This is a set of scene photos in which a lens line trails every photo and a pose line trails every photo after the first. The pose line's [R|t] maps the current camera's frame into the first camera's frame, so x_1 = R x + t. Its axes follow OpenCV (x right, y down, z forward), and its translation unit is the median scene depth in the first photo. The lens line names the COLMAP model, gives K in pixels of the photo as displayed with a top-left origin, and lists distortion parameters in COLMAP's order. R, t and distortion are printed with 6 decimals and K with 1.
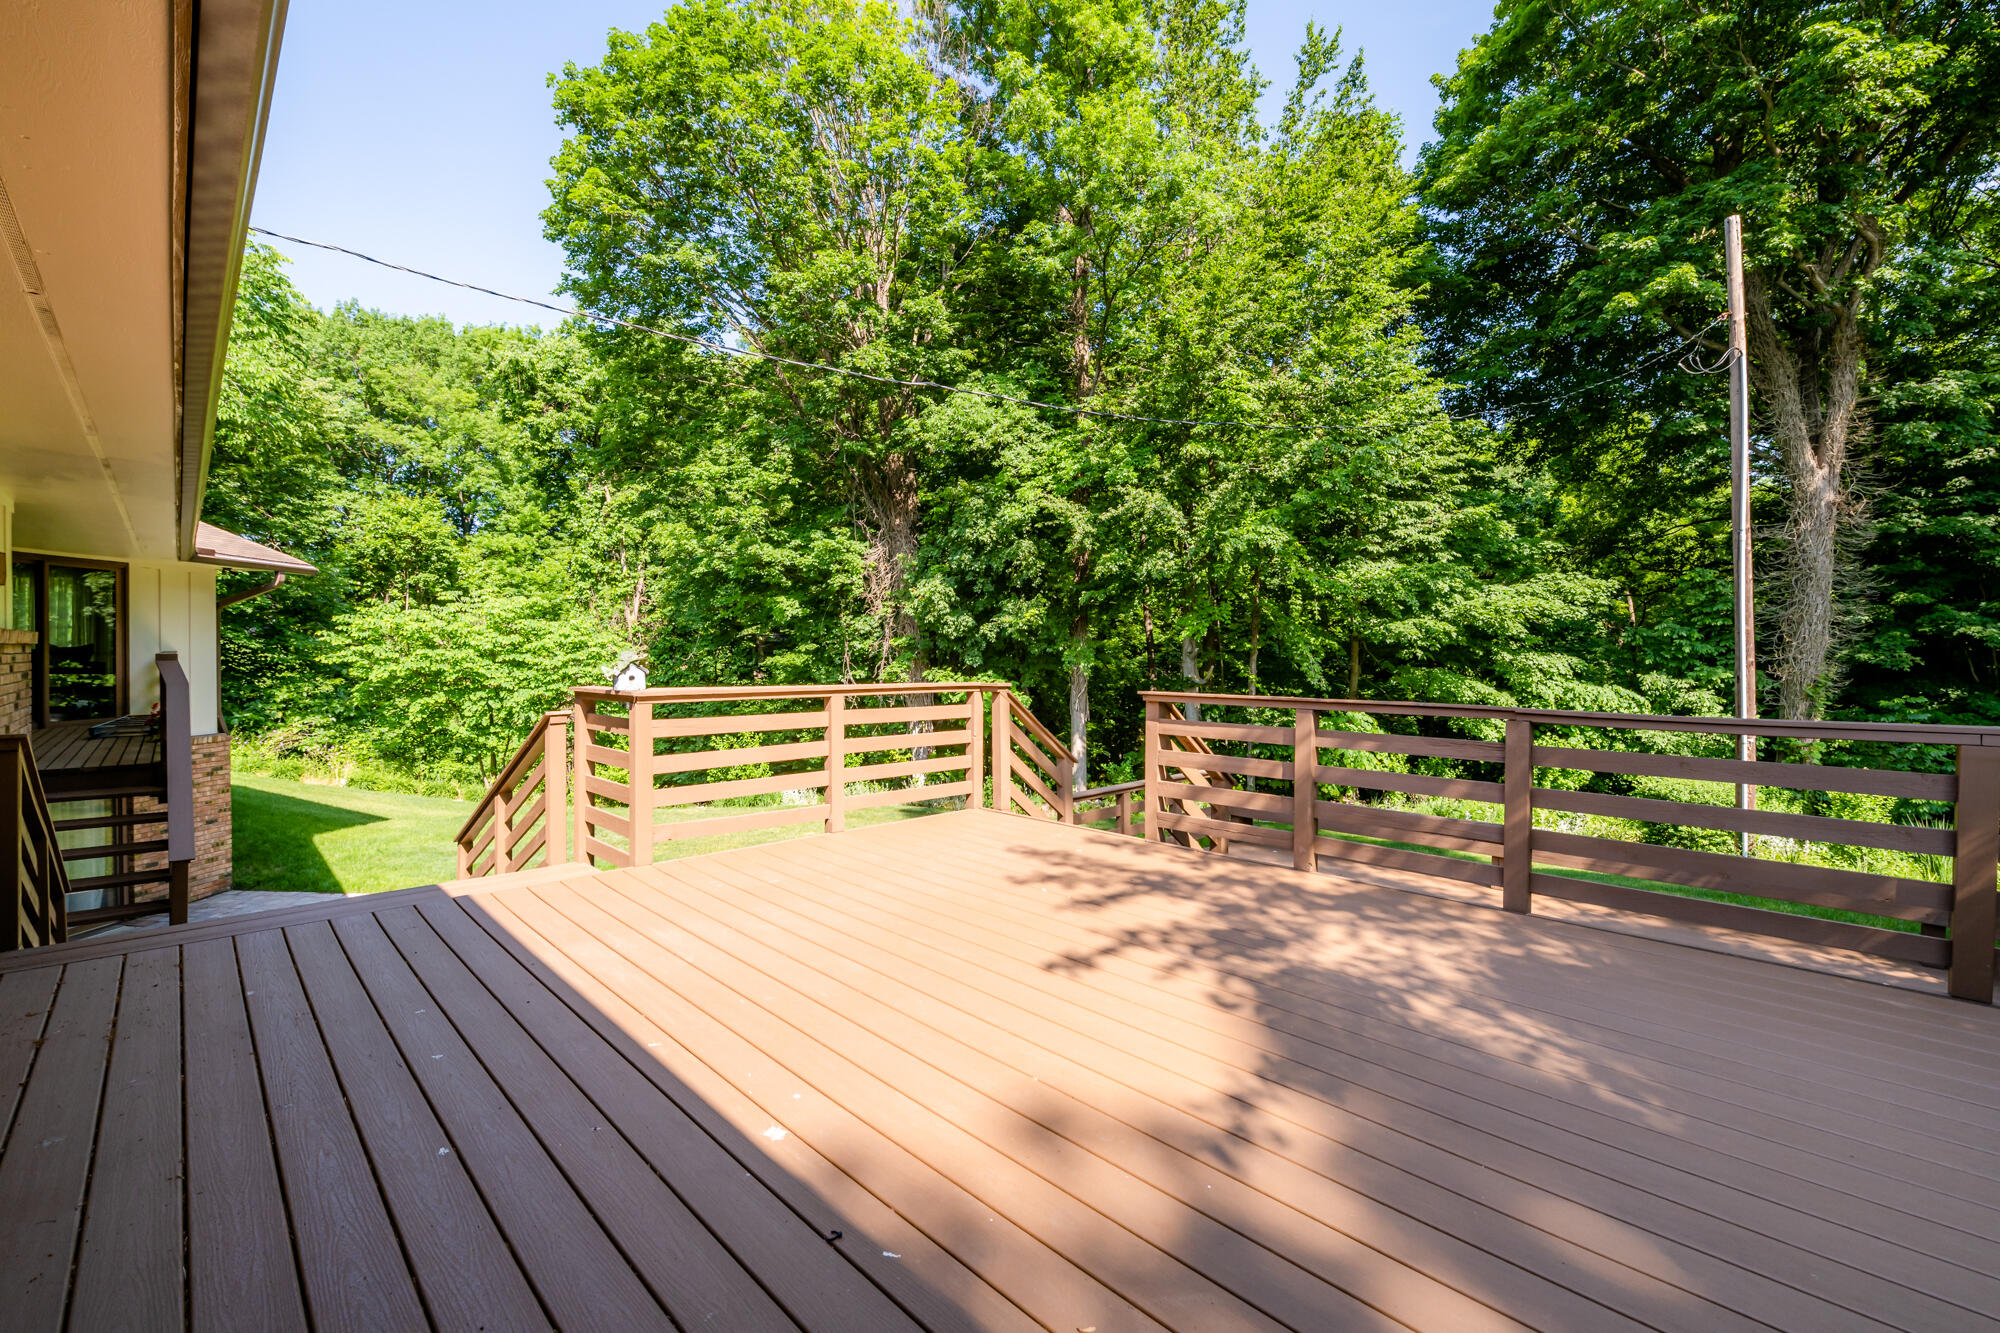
lens RADIAL K [[825.2, 0, 1002.8], [0, 825.2, 665.8], [0, 0, 1]] dist [-0.003979, -0.001619]
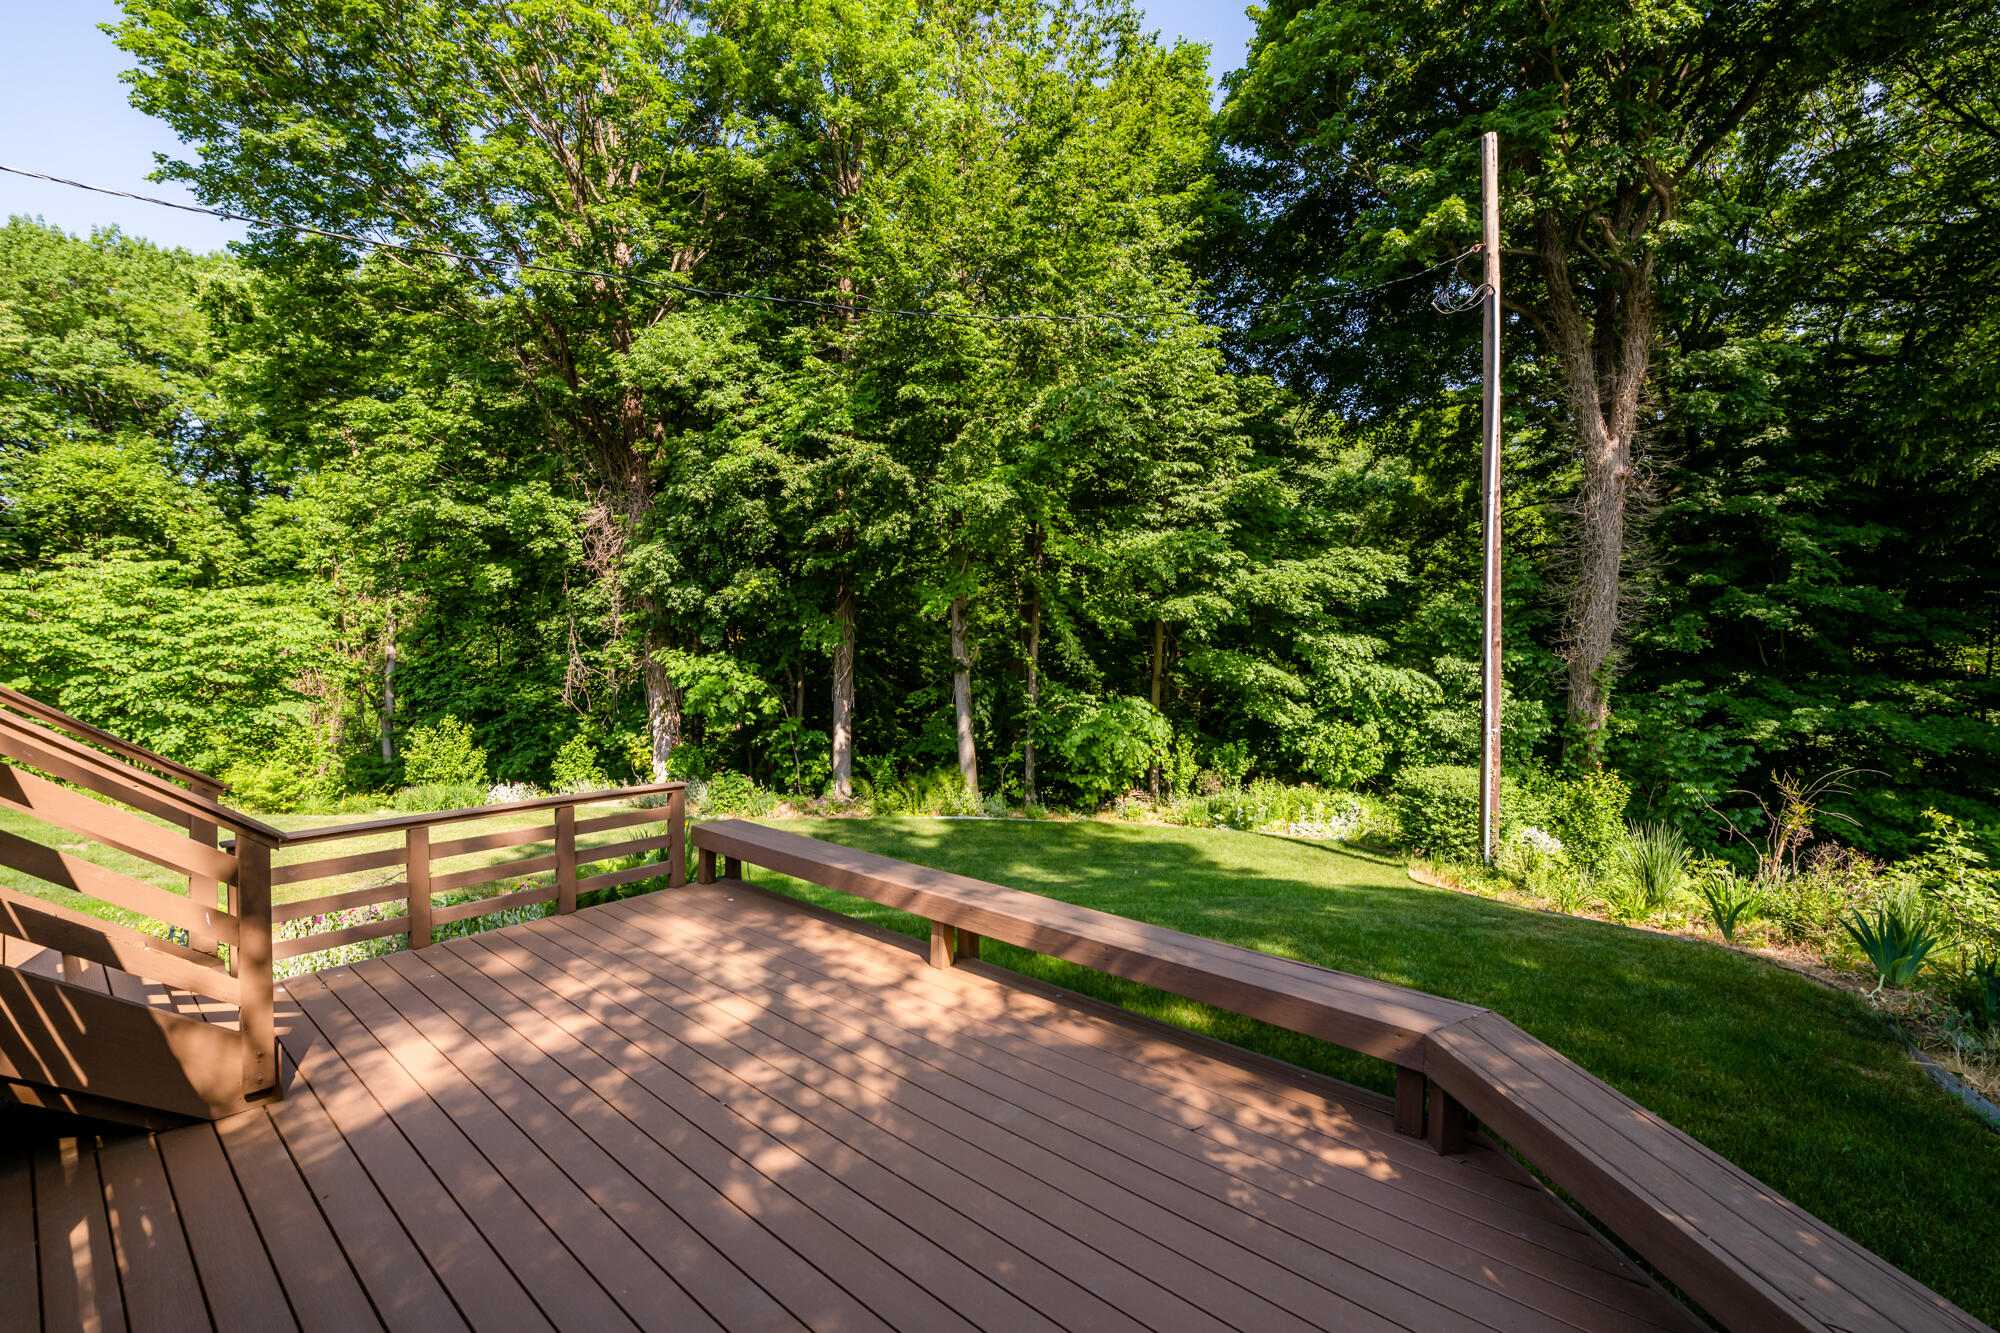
lens RADIAL K [[825.2, 0, 1003.4], [0, 825.2, 670.6], [0, 0, 1]] dist [-0.003979, -0.001619]
pose [[0.995421, 0.000494, 0.095588, 0.201364], [-0.002943, 0.999671, 0.025481, 0.003425], [-0.095544, -0.025645, 0.995095, 0.112213]]
